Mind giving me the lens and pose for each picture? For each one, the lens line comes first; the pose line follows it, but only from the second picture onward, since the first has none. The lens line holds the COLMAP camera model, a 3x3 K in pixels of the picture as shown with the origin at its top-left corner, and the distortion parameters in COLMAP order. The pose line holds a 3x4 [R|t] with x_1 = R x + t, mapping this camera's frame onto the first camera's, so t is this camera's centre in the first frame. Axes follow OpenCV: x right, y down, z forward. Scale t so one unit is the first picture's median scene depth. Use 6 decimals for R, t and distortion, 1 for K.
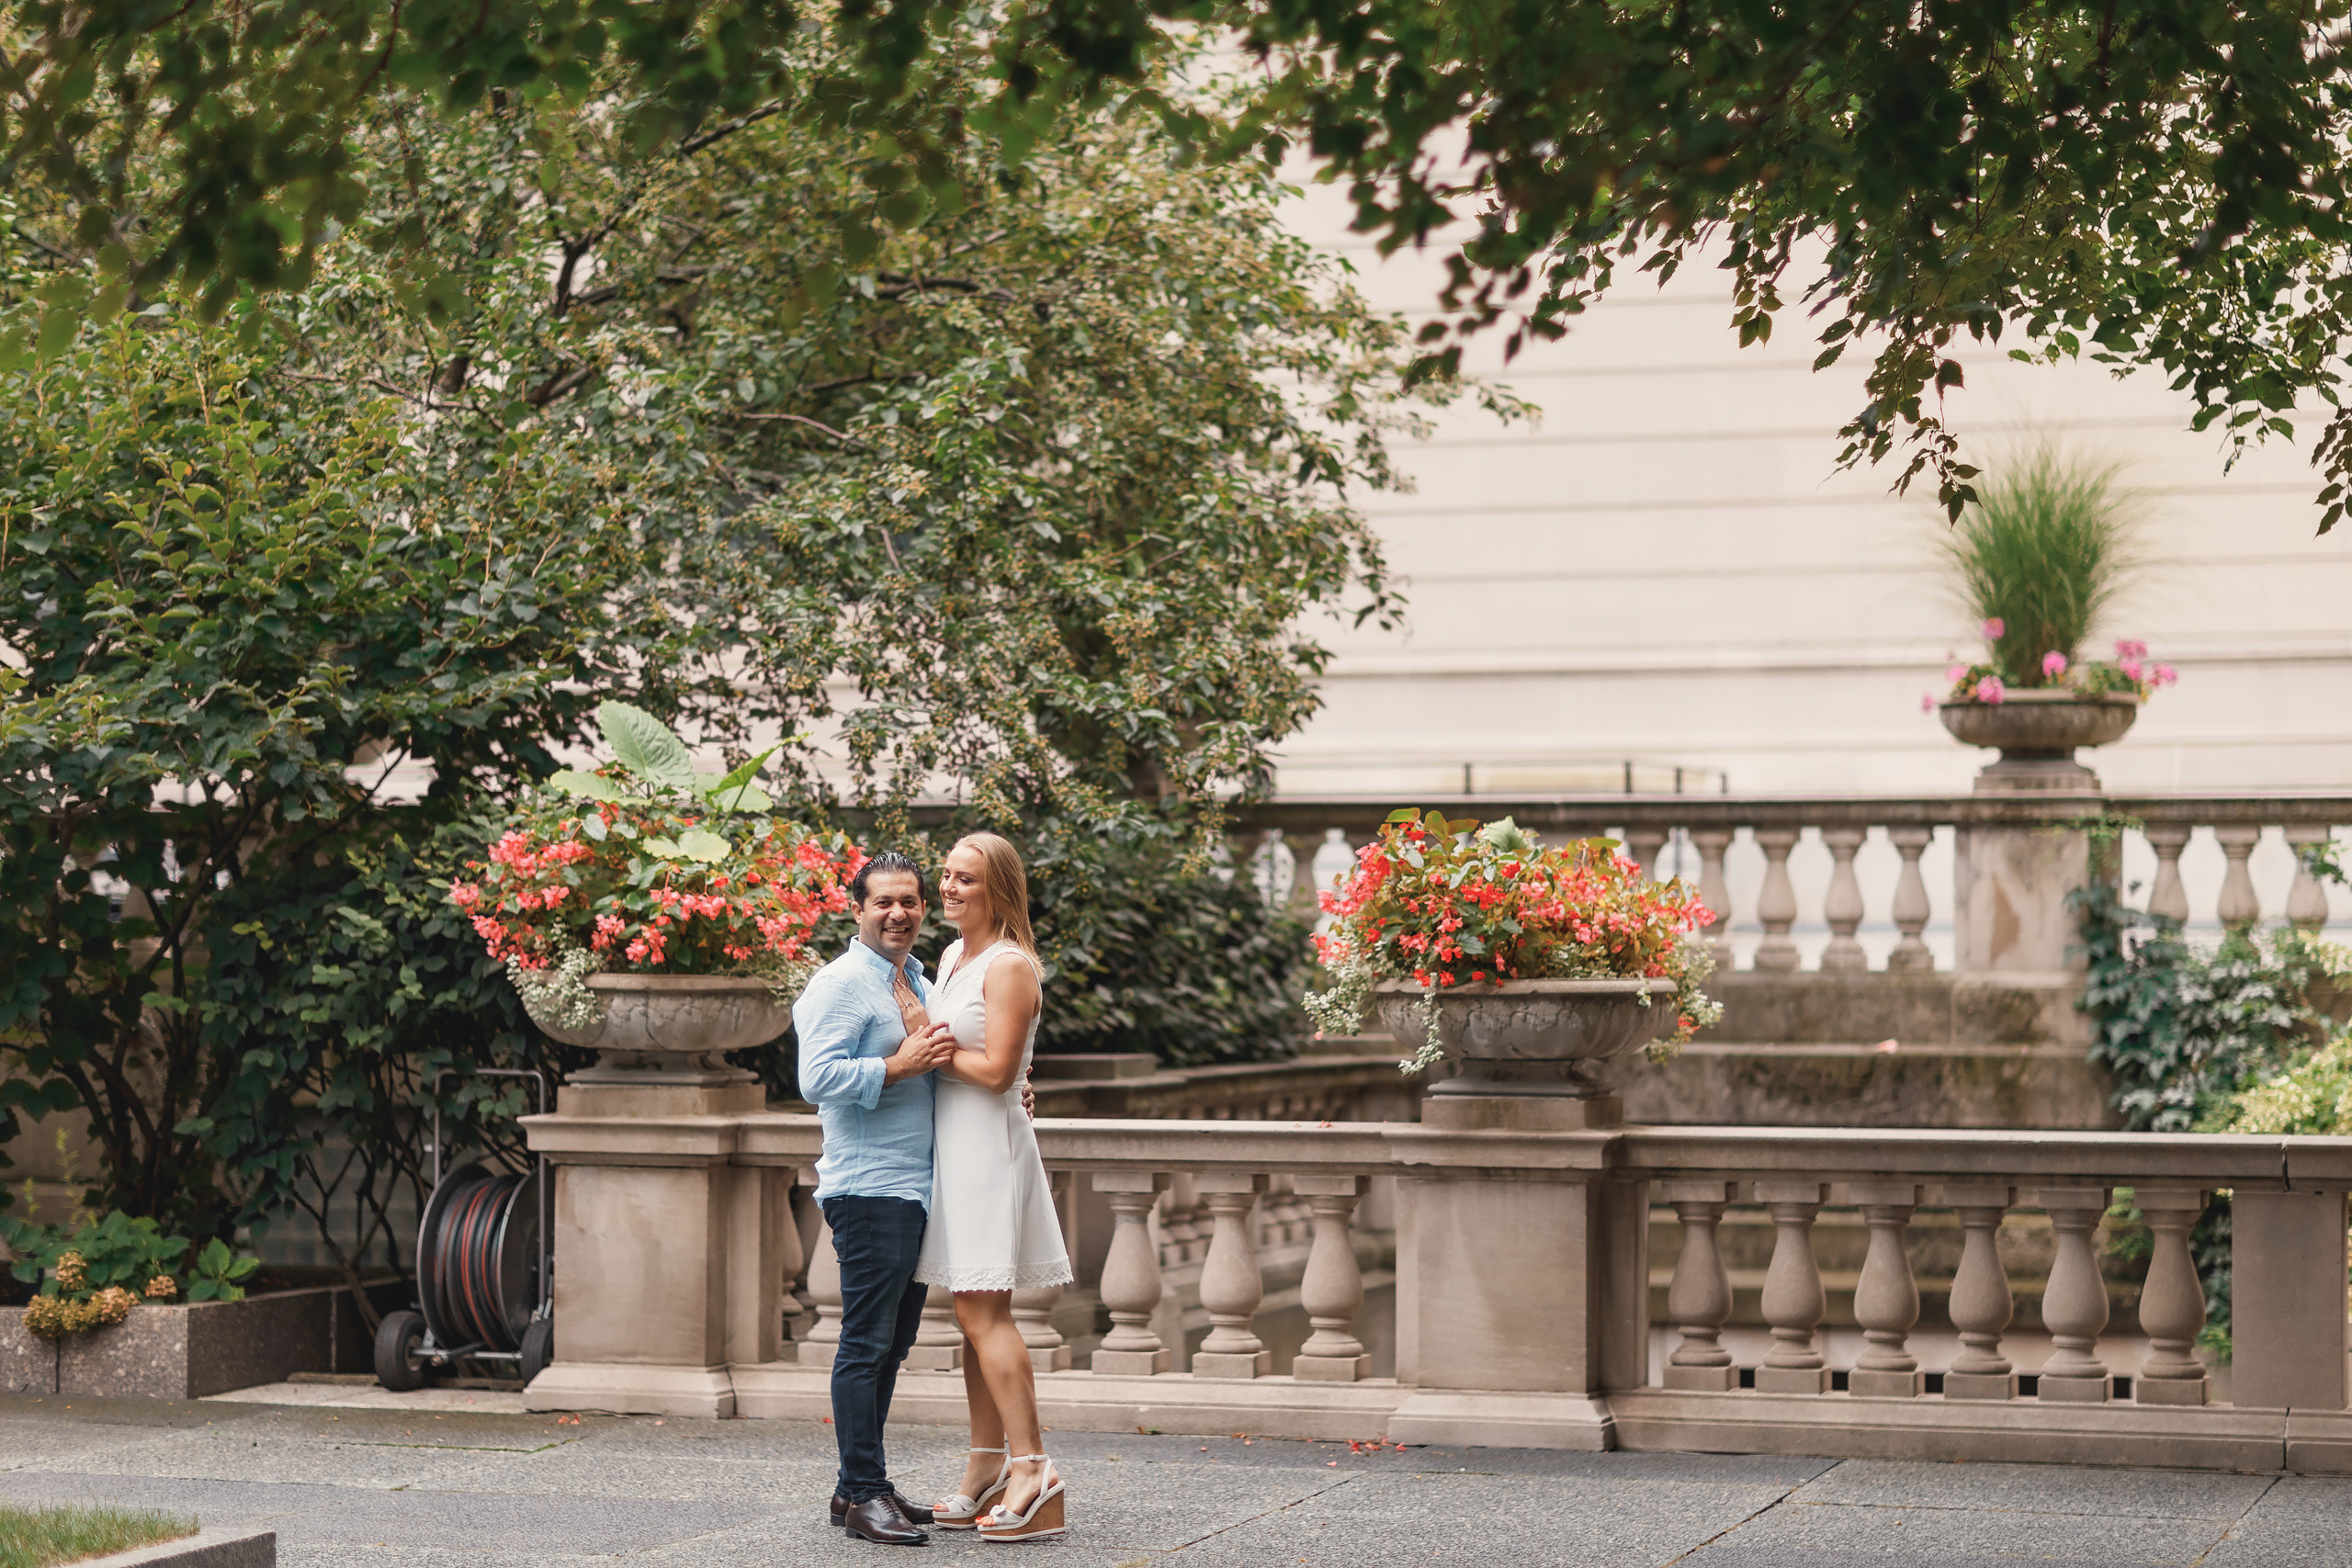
lens RADIAL K [[5721.7, 0, 1175.3], [0, 5721.7, 782.7], [0, 0, 1]] dist [0.022242, 0.000000]
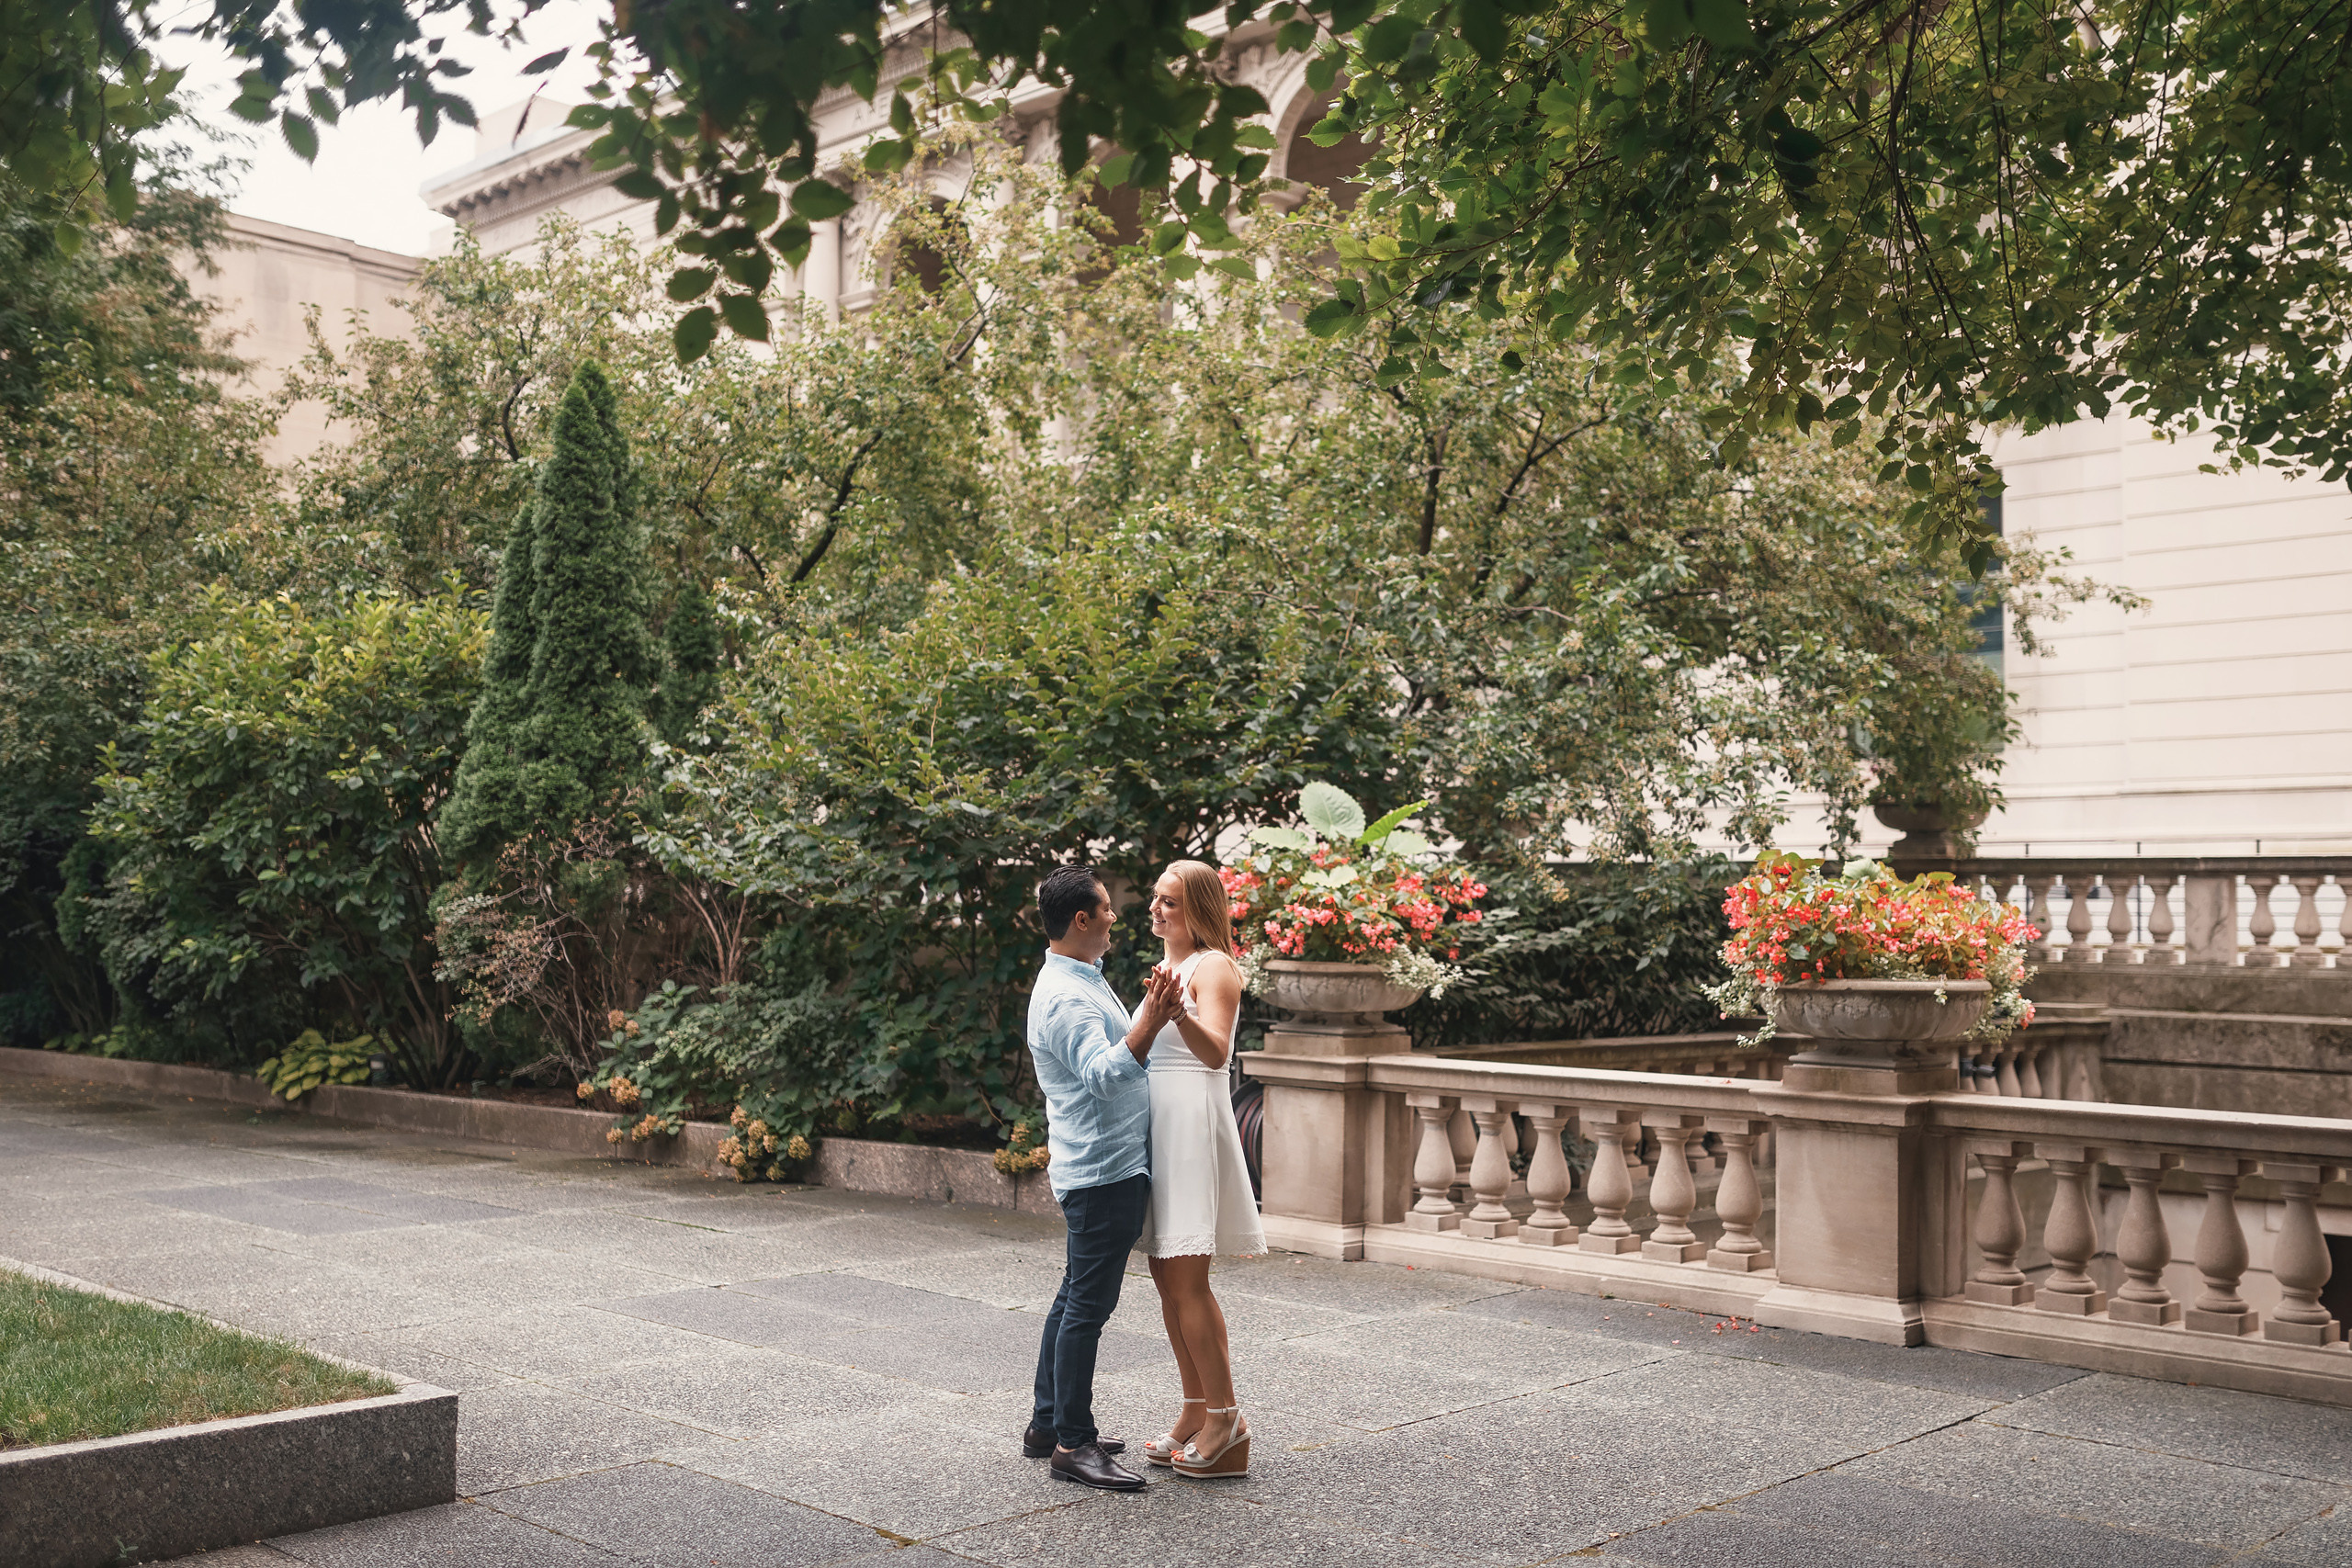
lens RADIAL K [[2426.8, 0, 1178.5], [0, 2426.8, 798.8], [0, 0, 1]] dist [-0.001194, 0.000000]
pose [[0.894625, -0.009926, -0.446707, 0.169351], [-0.001918, 0.999659, -0.026054, 0.007609], [0.446813, 0.024166, 0.894301, 0.422251]]
